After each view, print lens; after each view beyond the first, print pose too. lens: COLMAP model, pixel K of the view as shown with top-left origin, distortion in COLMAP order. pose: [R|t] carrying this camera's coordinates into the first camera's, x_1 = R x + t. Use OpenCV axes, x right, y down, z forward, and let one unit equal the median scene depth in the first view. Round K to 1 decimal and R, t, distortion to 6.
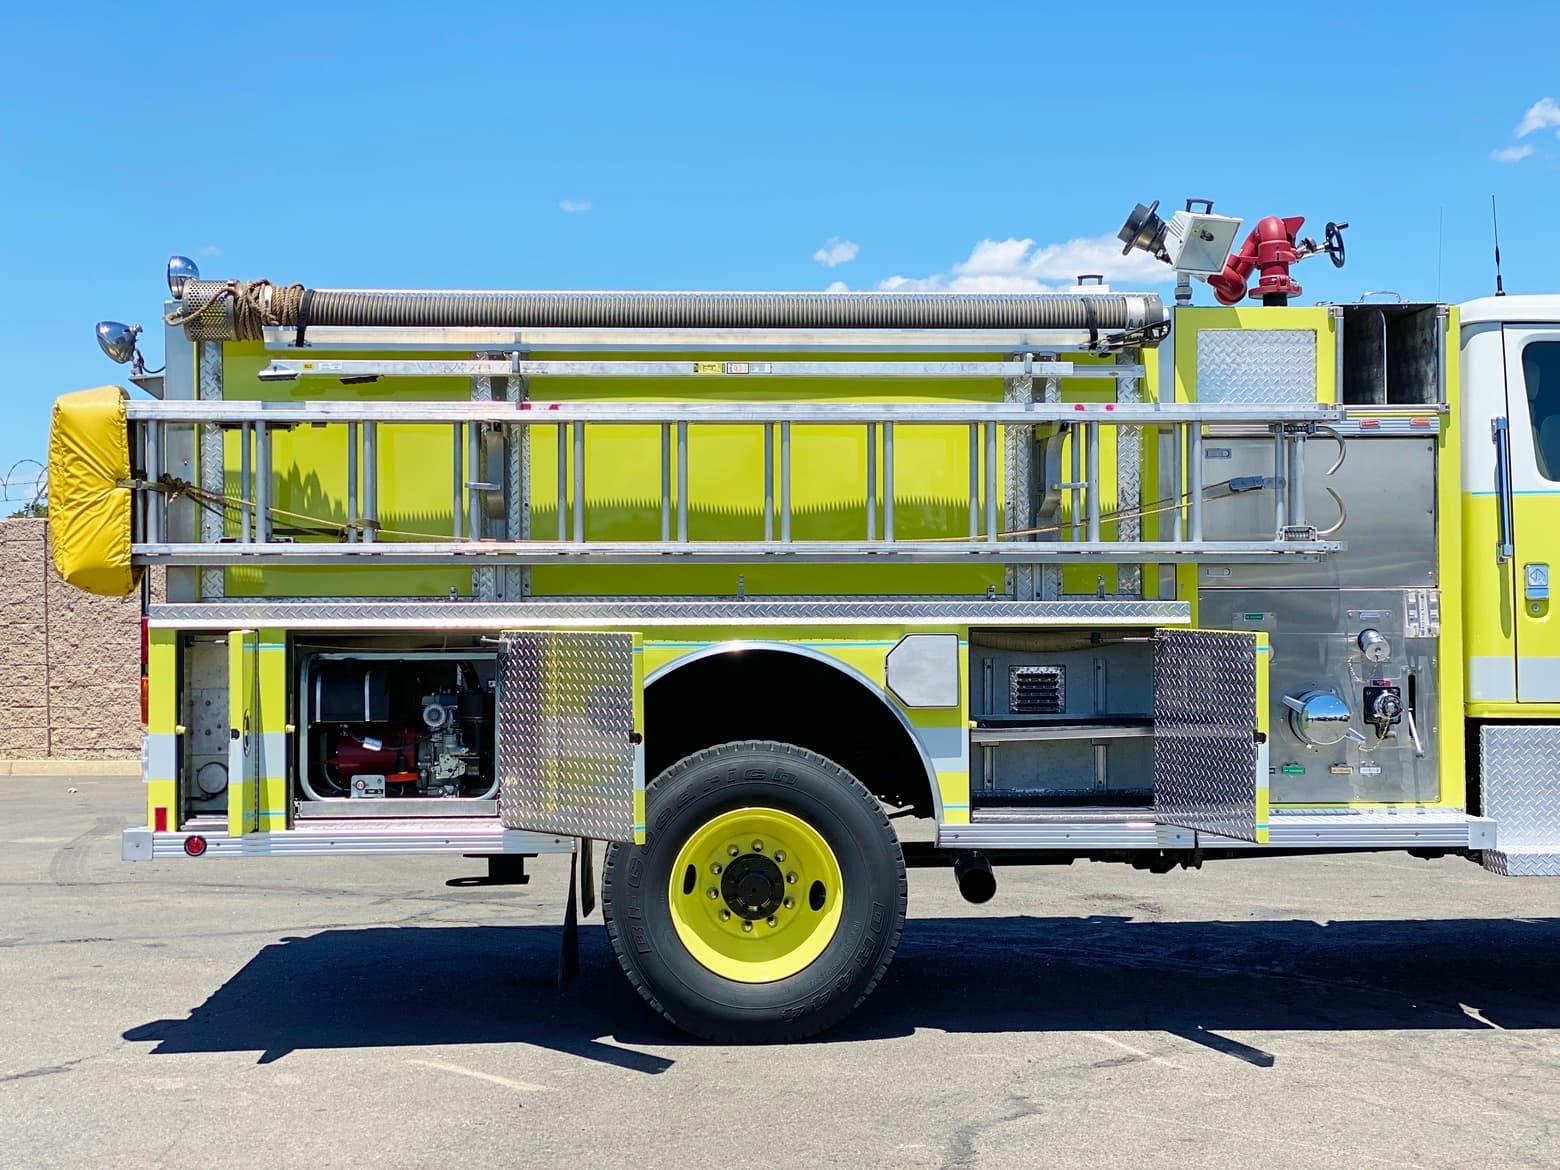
lens RADIAL K [[2394.2, 0, 741.4], [0, 2394.2, 587.4], [0, 0, 1]] dist [0.111028, 0.000000]
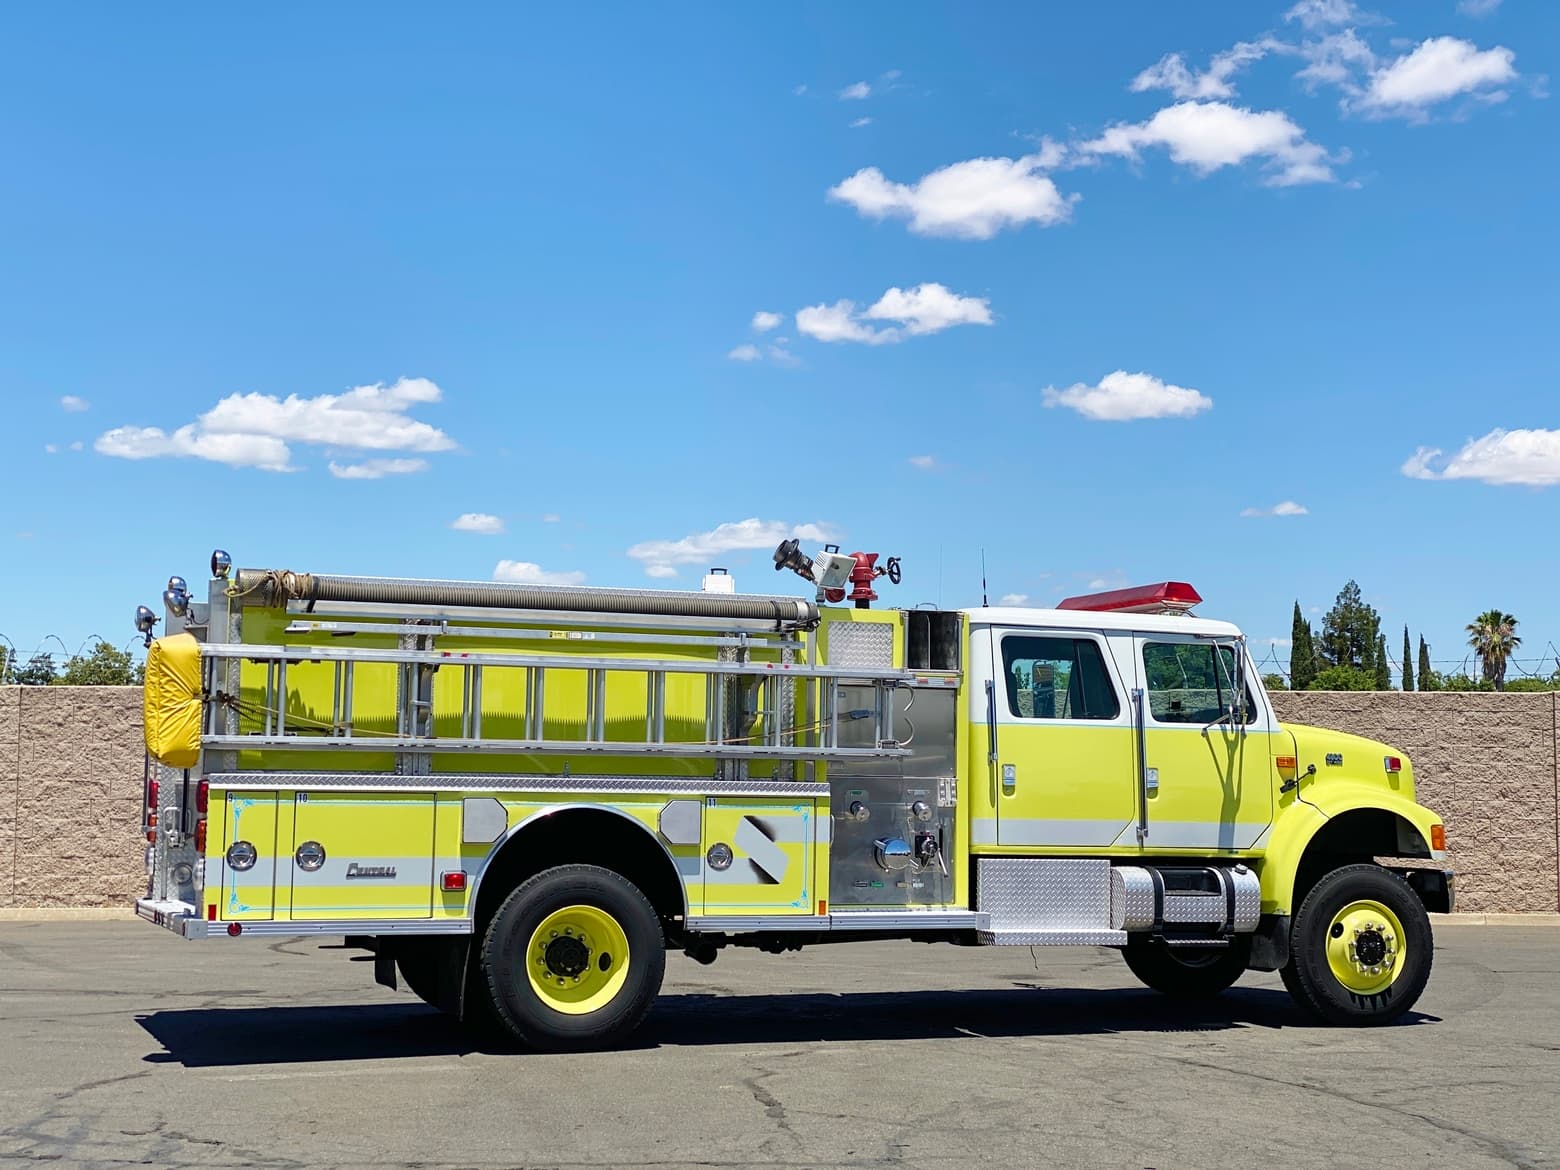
lens RADIAL K [[2394.2, 0, 777.2], [0, 2394.2, 599.2], [0, 0, 1]] dist [0.111028, 0.000000]
pose [[0.946681, 0.042603, 0.319344, -0.389464], [-0.020941, 0.997259, -0.070965, -0.002744], [-0.321492, 0.060494, 0.944978, -0.586243]]
